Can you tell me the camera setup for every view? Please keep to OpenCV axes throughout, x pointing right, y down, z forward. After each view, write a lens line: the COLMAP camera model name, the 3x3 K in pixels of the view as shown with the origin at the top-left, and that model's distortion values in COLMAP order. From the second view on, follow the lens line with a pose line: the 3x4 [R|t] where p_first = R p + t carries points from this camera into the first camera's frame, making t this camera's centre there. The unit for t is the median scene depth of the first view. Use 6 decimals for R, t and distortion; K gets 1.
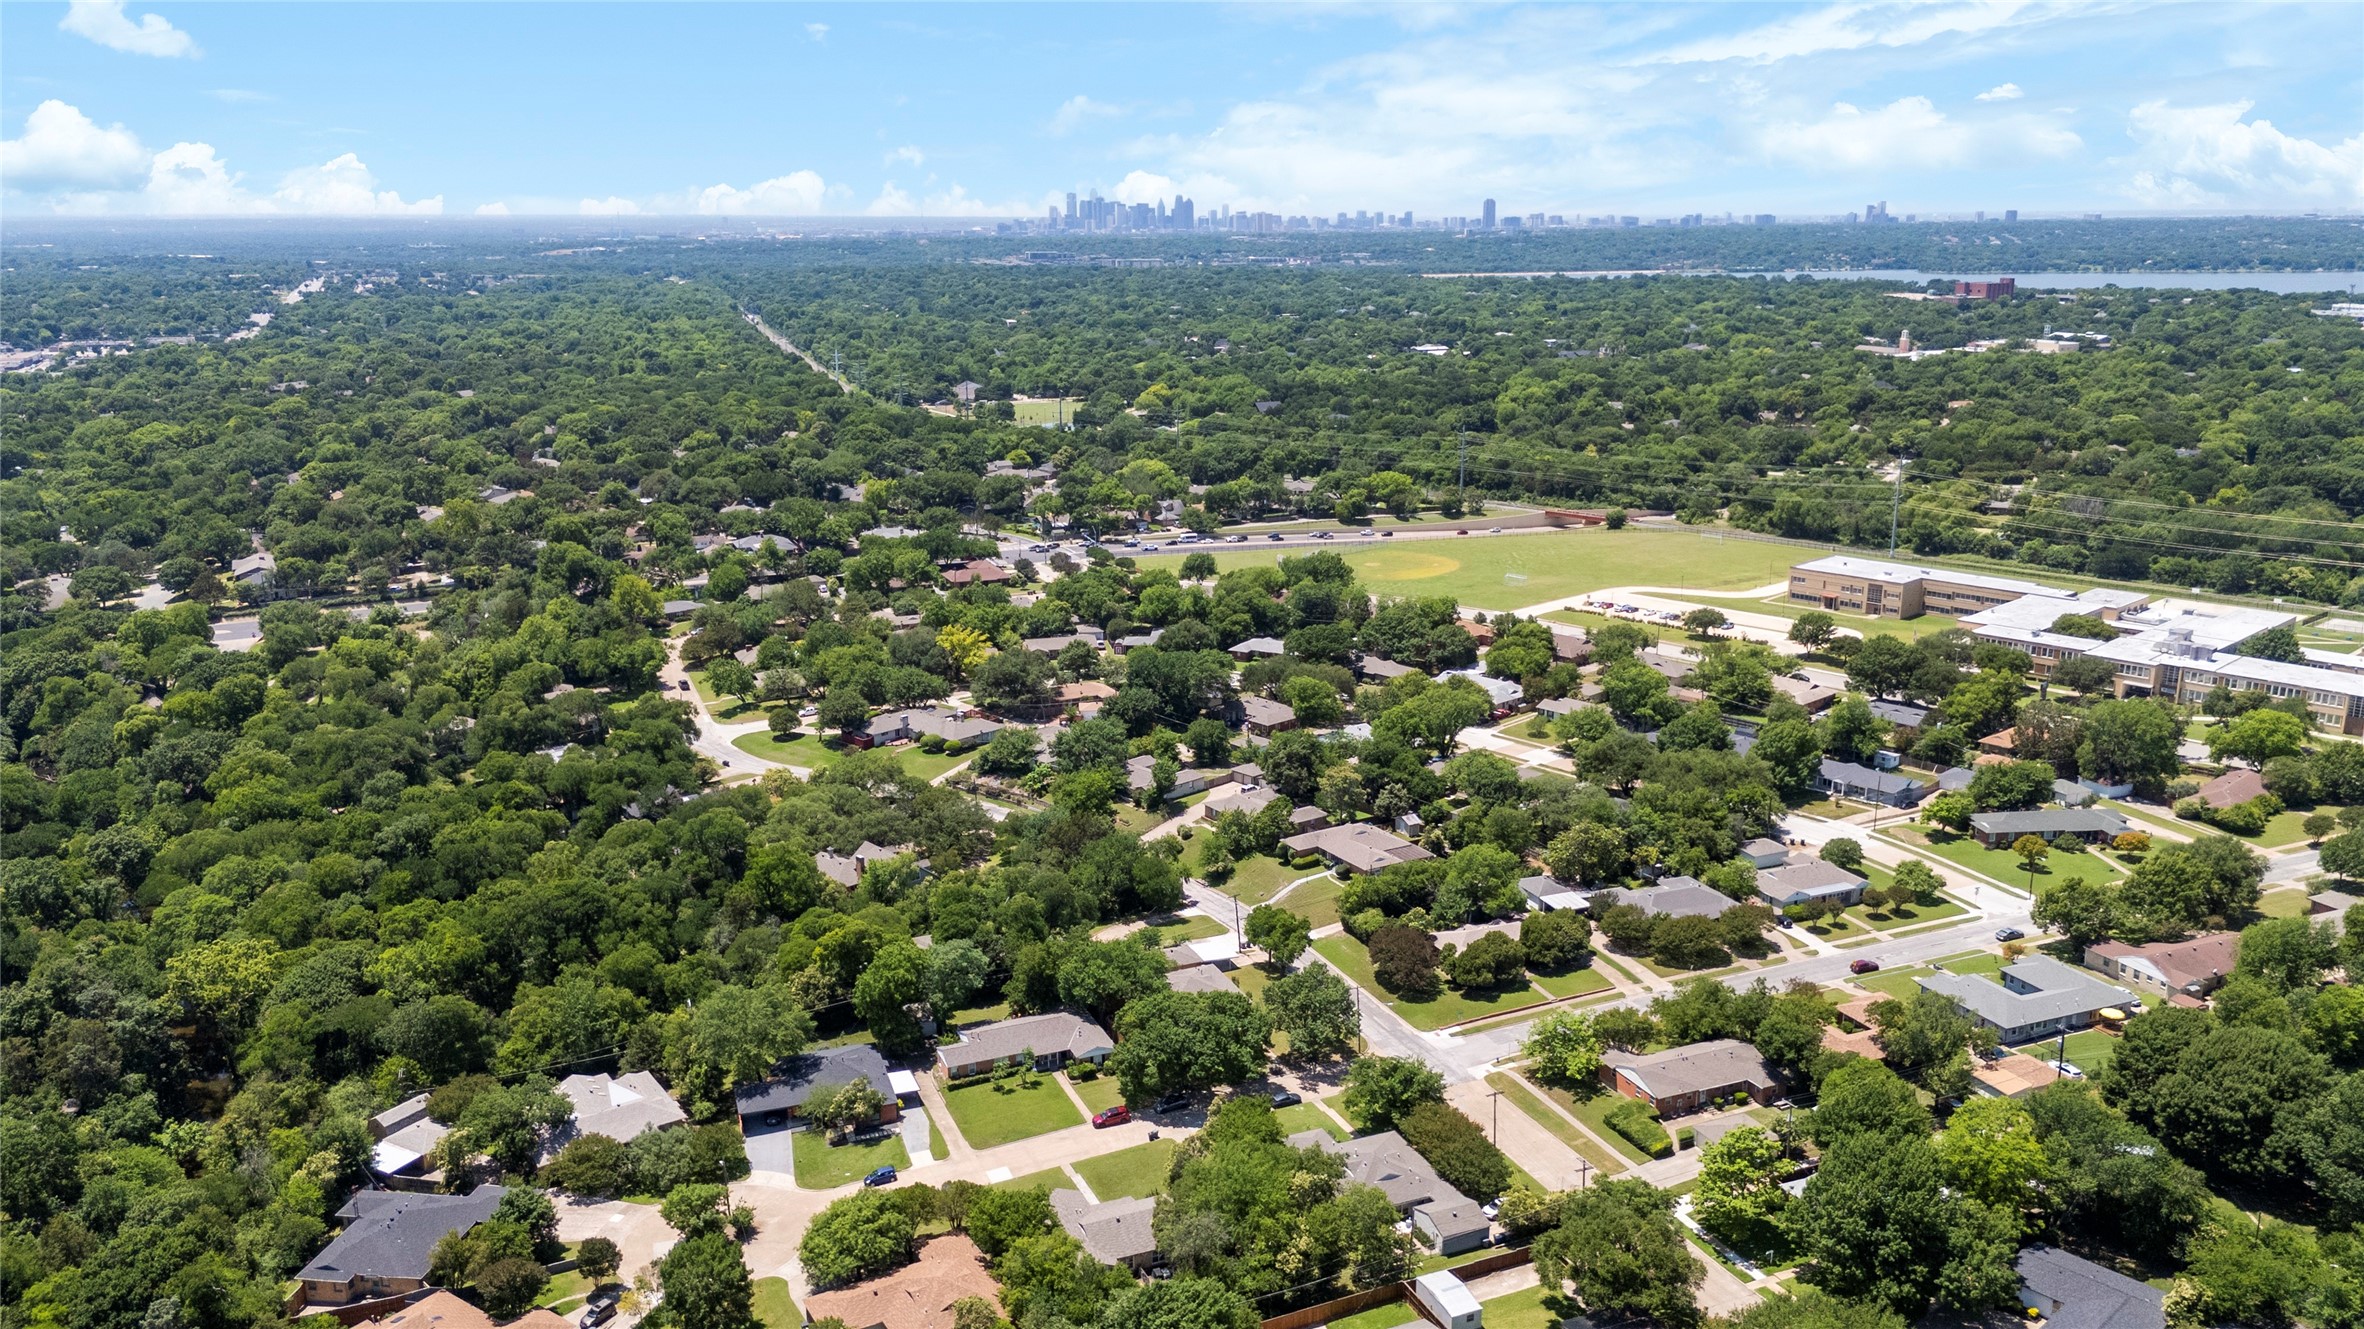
lens RADIAL K [[1684.6, 0, 1182.0], [0, 1684.6, 664.5], [0, 0, 1]] dist [0.079606, -0.079440]
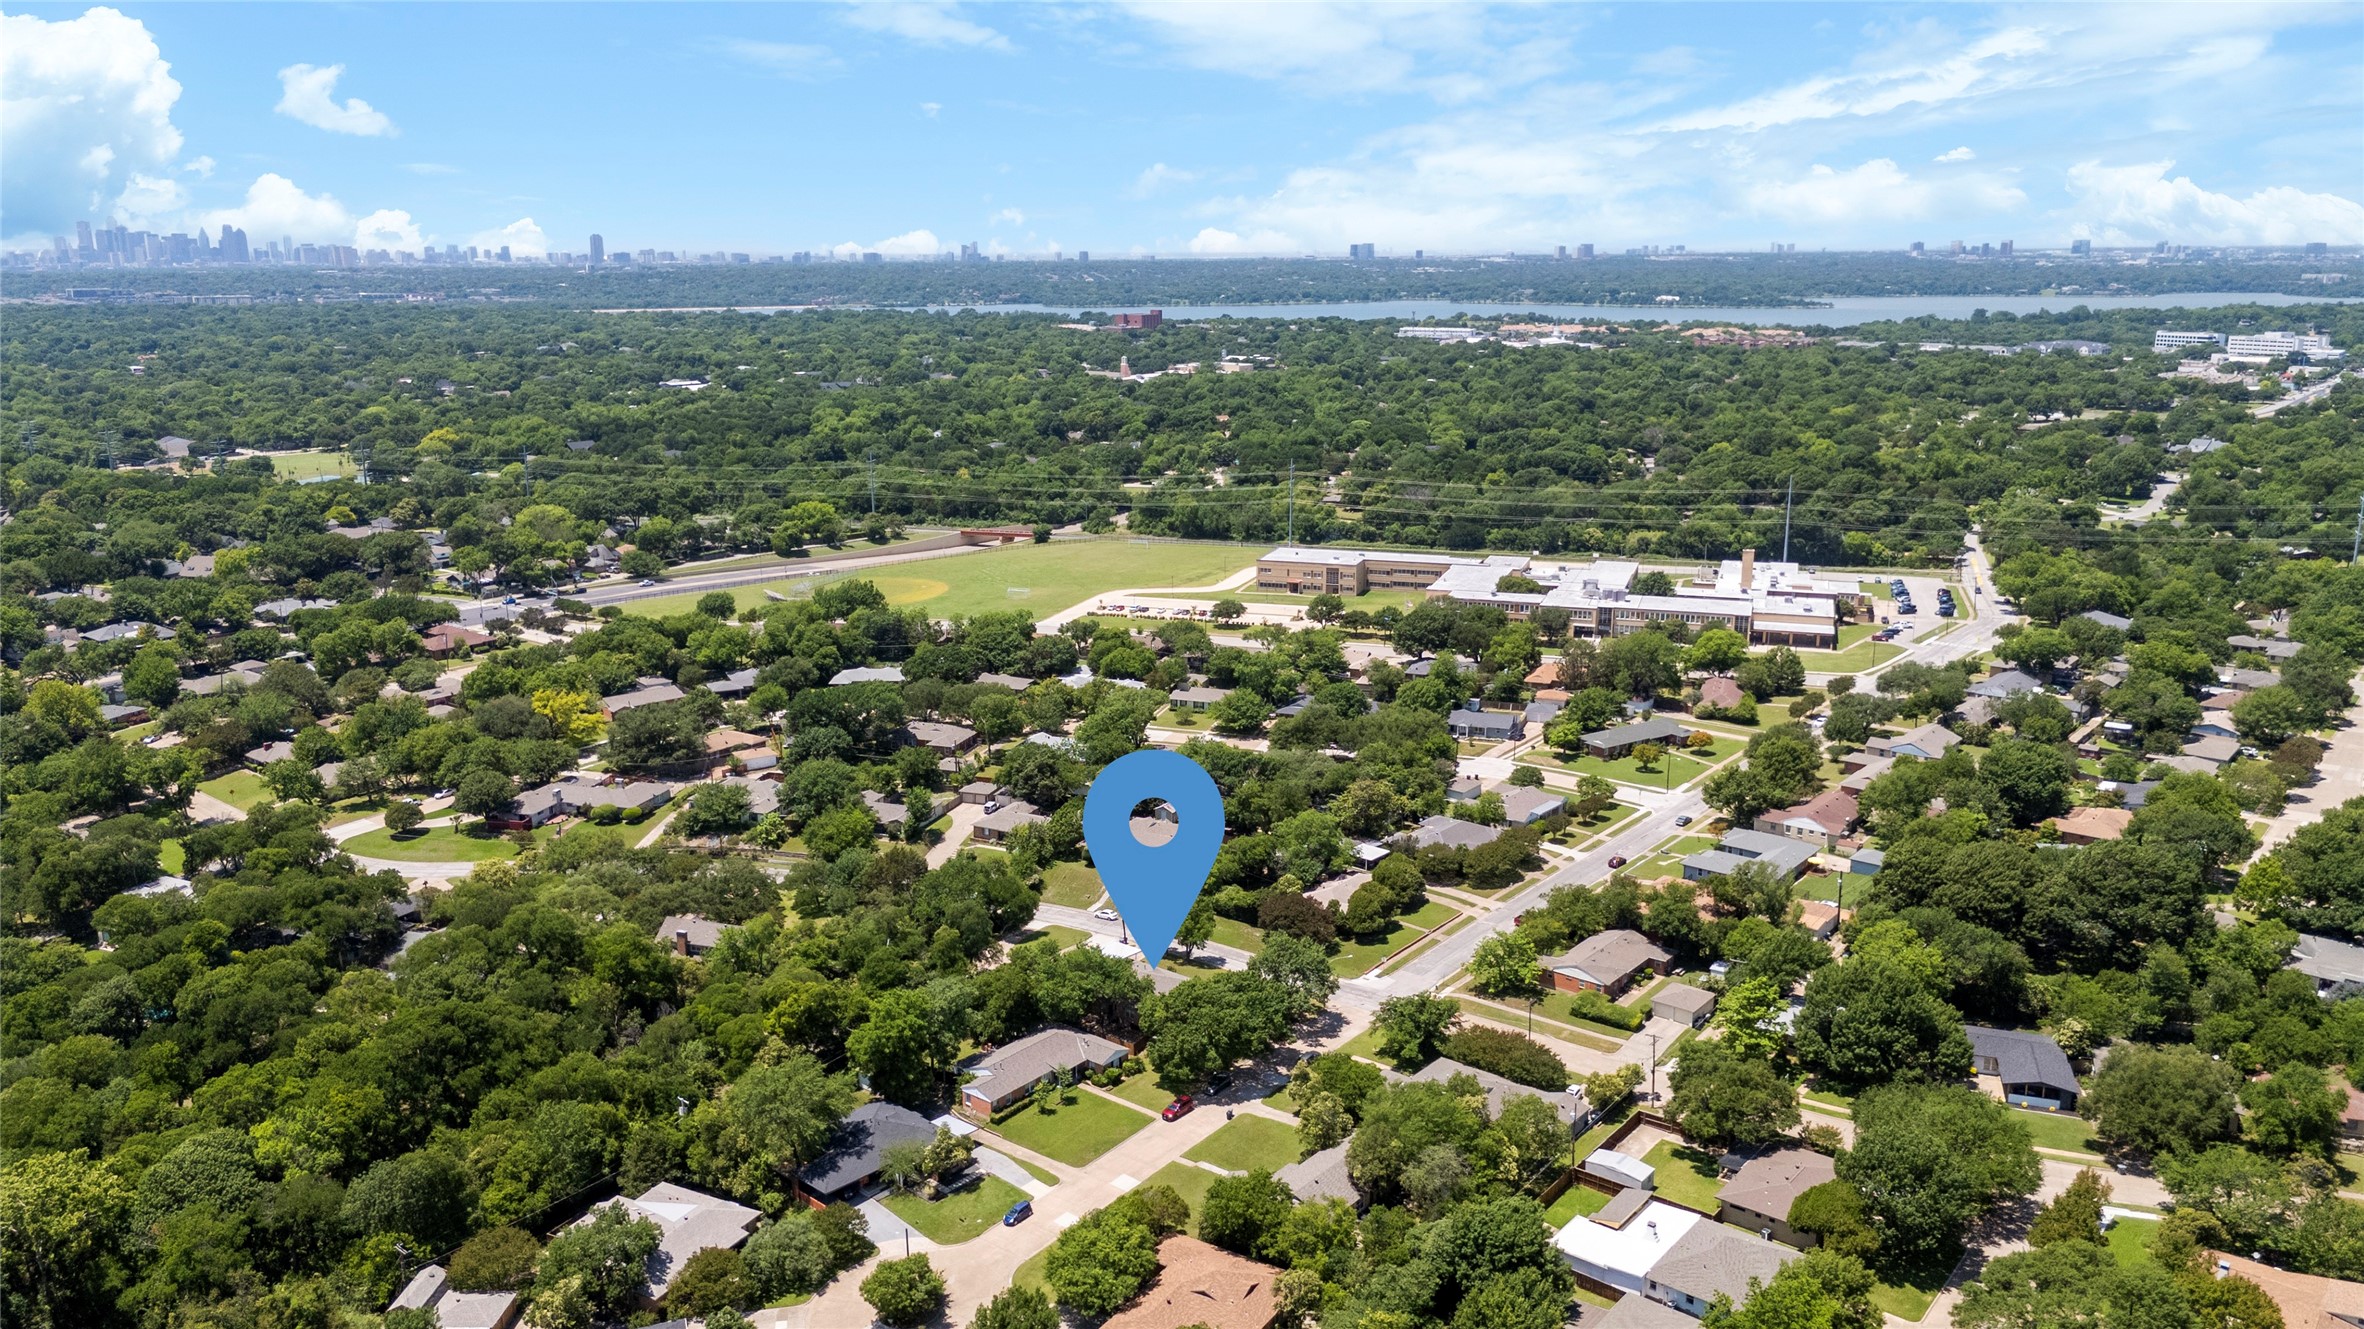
lens RADIAL K [[1639.1, 0, 1182.0], [0, 1639.1, 664.5], [0, 0, 1]] dist [0.043652, -0.001186]
pose [[0.894576, -0.109556, 0.433281, -0.218041], [0.115333, 0.993242, 0.013020, -0.009168], [-0.431779, 0.038324, 0.901165, 0.033944]]
